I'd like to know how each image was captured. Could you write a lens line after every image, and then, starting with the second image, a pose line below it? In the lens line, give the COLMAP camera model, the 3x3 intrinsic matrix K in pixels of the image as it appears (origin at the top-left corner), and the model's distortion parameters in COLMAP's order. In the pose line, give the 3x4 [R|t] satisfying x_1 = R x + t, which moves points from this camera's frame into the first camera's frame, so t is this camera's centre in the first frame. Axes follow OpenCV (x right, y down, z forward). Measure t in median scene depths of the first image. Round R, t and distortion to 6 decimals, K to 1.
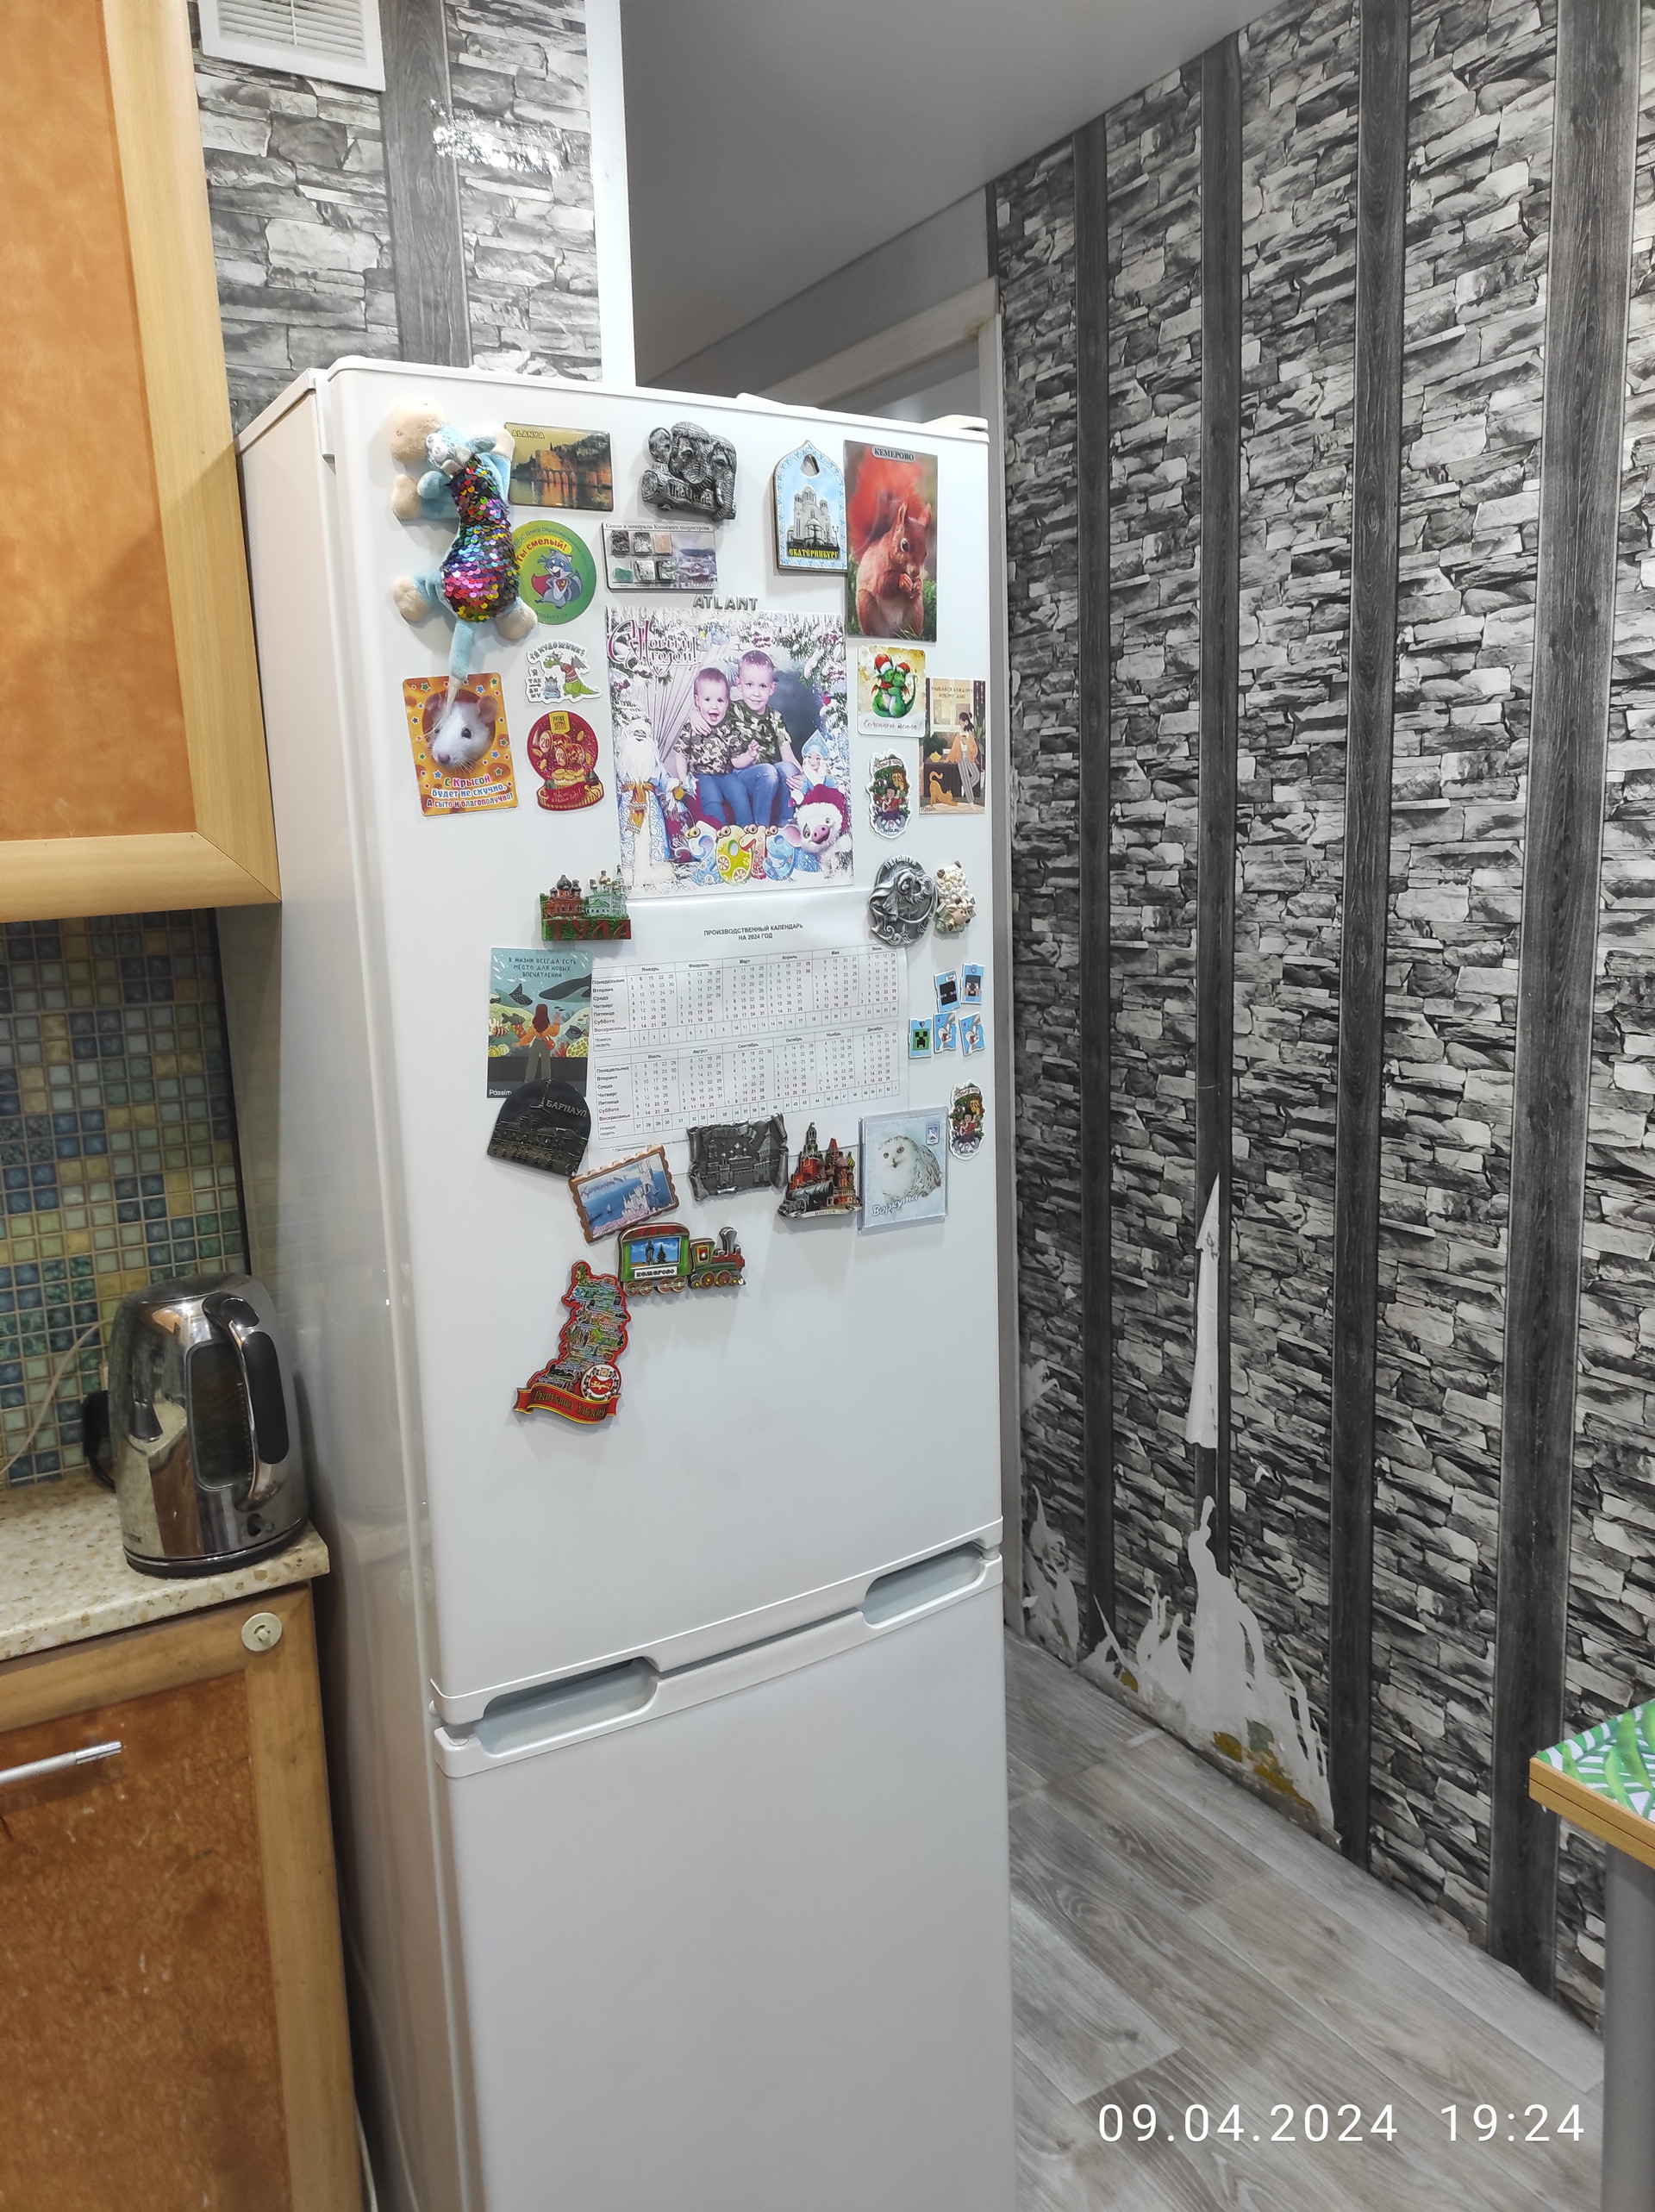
lens RADIAL K [[1632.9, 0, 838.6], [0, 1632.9, 1104.7], [0, 0, 1]] dist [0.060324, -0.061568]
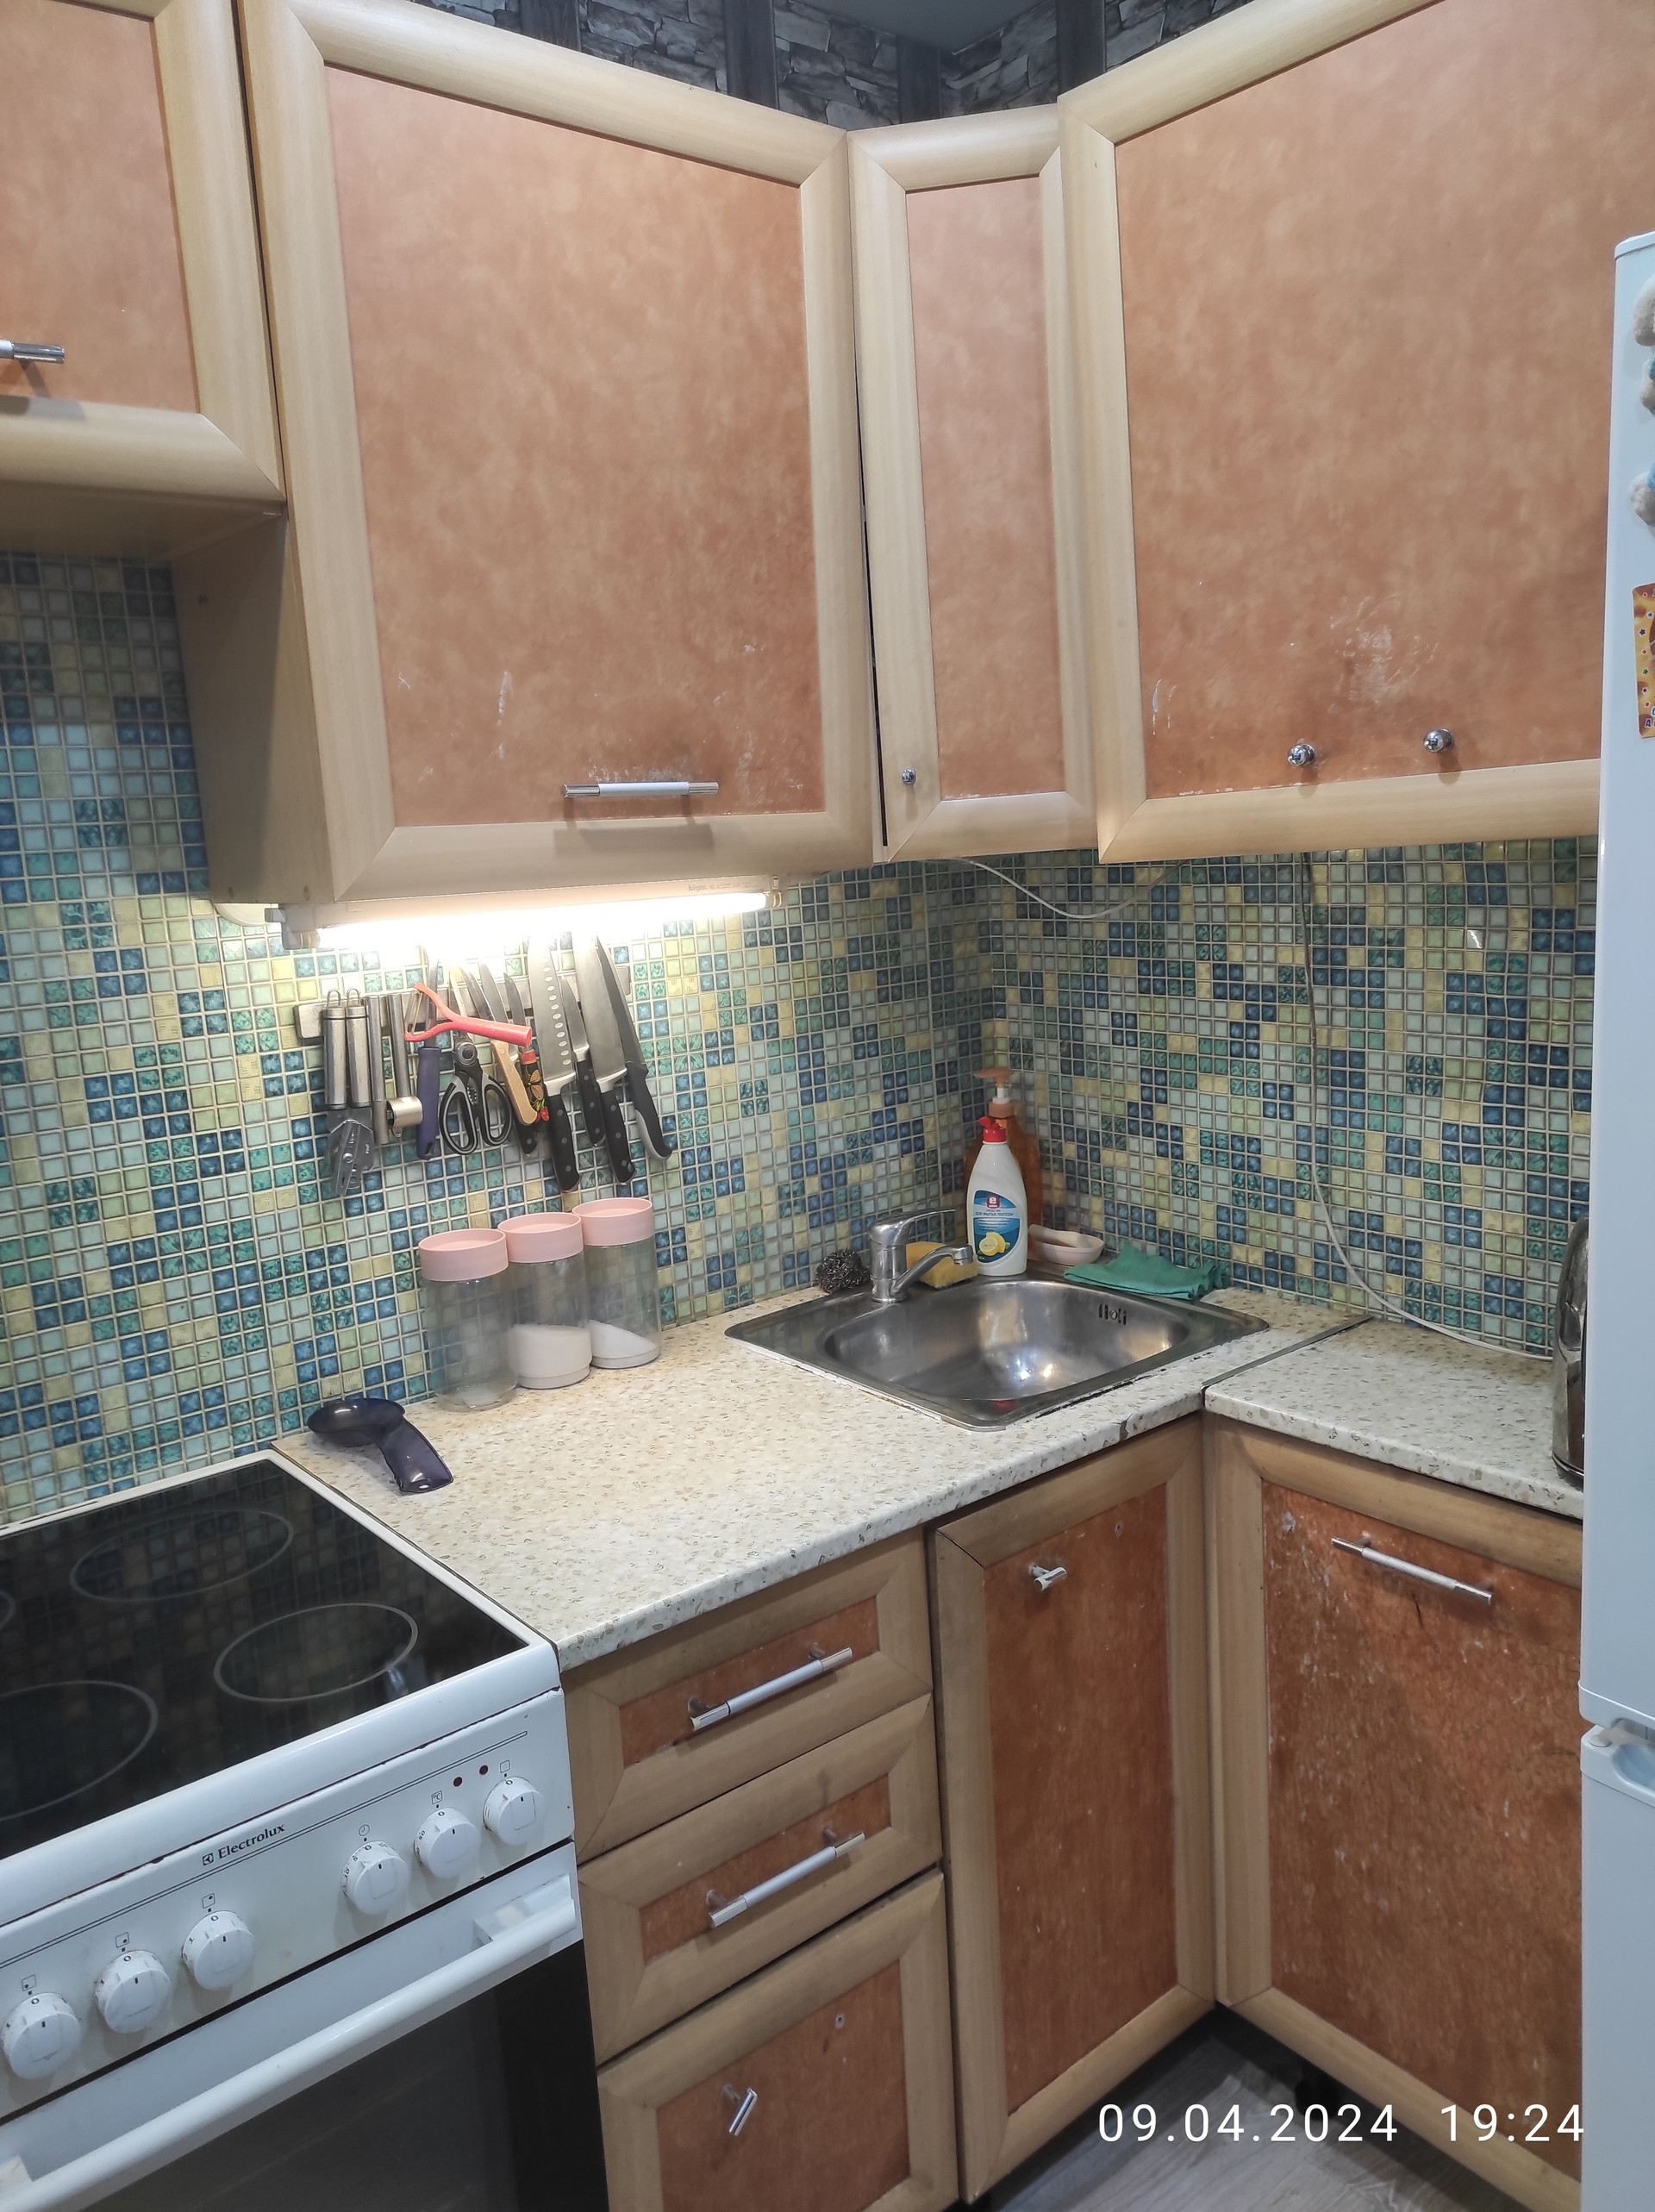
lens RADIAL K [[1632.9, 0, 848.2], [0, 1632.9, 1119.4], [0, 0, 1]] dist [0.060324, -0.061568]
pose [[0.164912, 0.197886, -0.966253, 0.571102], [-0.125822, 0.975883, 0.178384, -0.075296], [0.978250, 0.092158, 0.185834, 0.405281]]
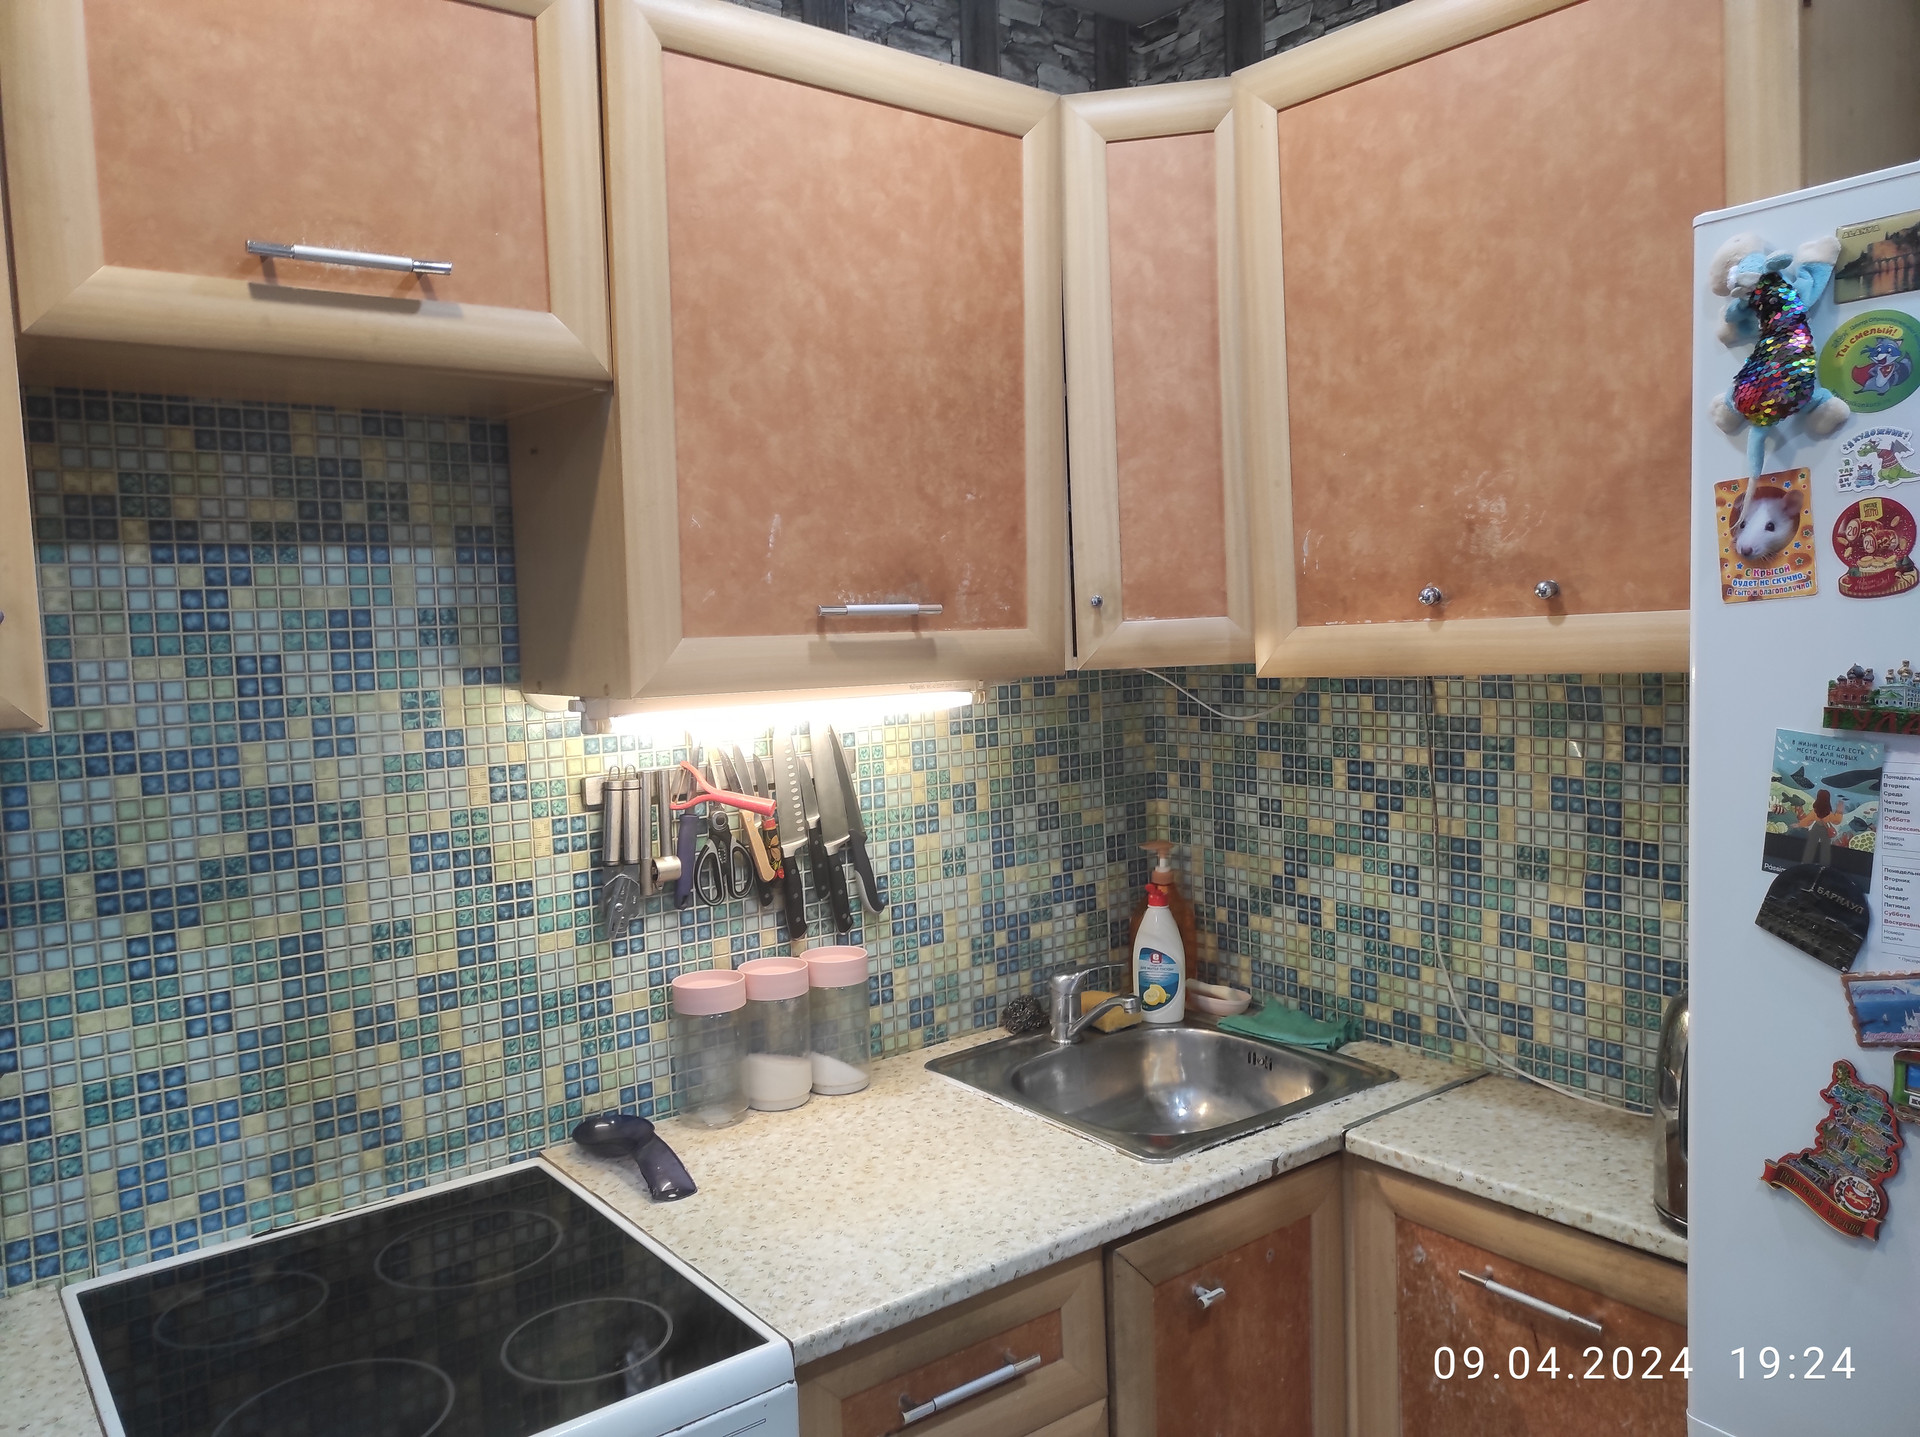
lens RADIAL K [[1417.4, 0, 973.0], [0, 1417.4, 728.6], [0, 0, 1]] dist [0.060324, -0.061568]
pose [[0.137802, 0.106214, -0.984748, 0.606138], [-0.150217, 0.984973, 0.085218, -0.095365], [0.979002, 0.136183, 0.151687, 0.357550]]
